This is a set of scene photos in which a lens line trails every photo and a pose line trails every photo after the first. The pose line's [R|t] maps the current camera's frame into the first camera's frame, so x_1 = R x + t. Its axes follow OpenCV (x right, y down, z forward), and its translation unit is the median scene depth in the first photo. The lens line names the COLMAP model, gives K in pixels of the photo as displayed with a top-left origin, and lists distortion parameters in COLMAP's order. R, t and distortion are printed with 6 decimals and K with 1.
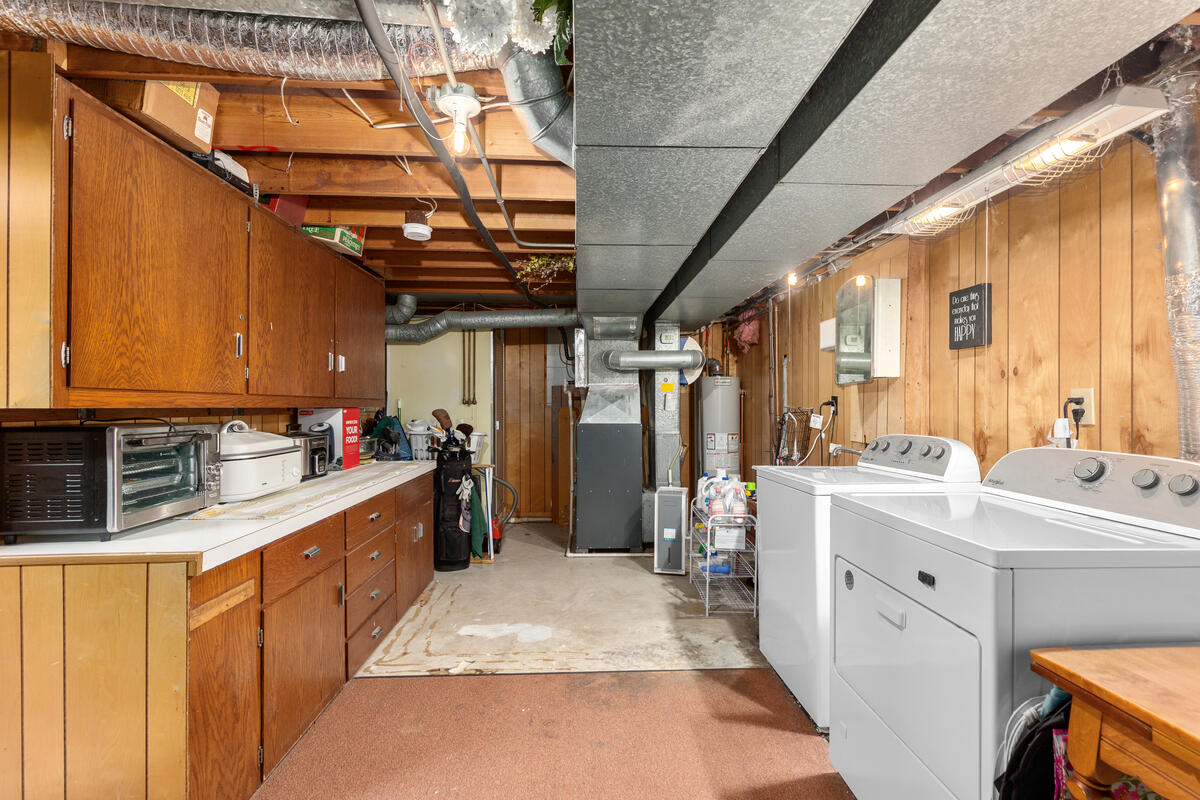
lens RADIAL K [[550.4, 0, 606.0], [0, 550.4, 406.9], [0, 0, 1]] dist [0.023395, 0.000029]
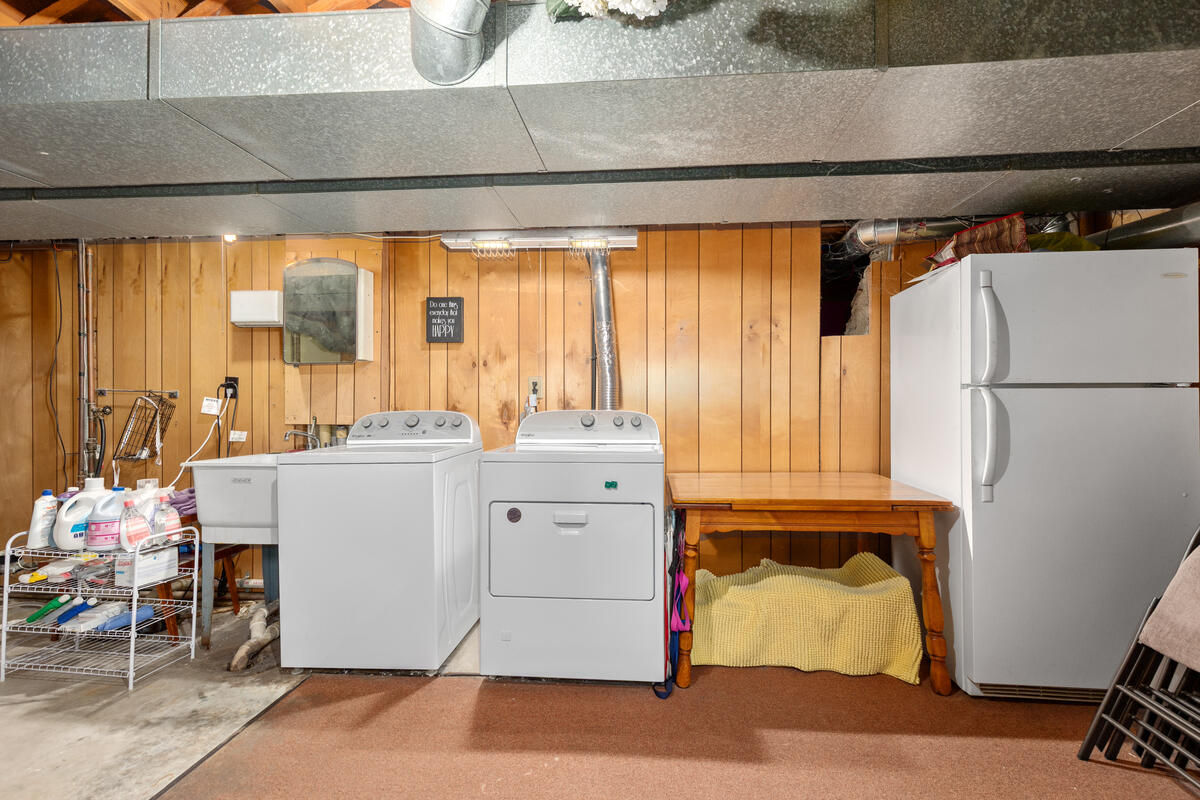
lens RADIAL K [[550.4, 0, 606.0], [0, 550.4, 406.9], [0, 0, 1]] dist [0.023395, 0.000029]
pose [[0.138230, -0.004570, 0.990390, -0.564043], [0.003745, 0.999985, 0.004092, 0.039048], [-0.990393, 0.003143, 0.138245, 0.429824]]
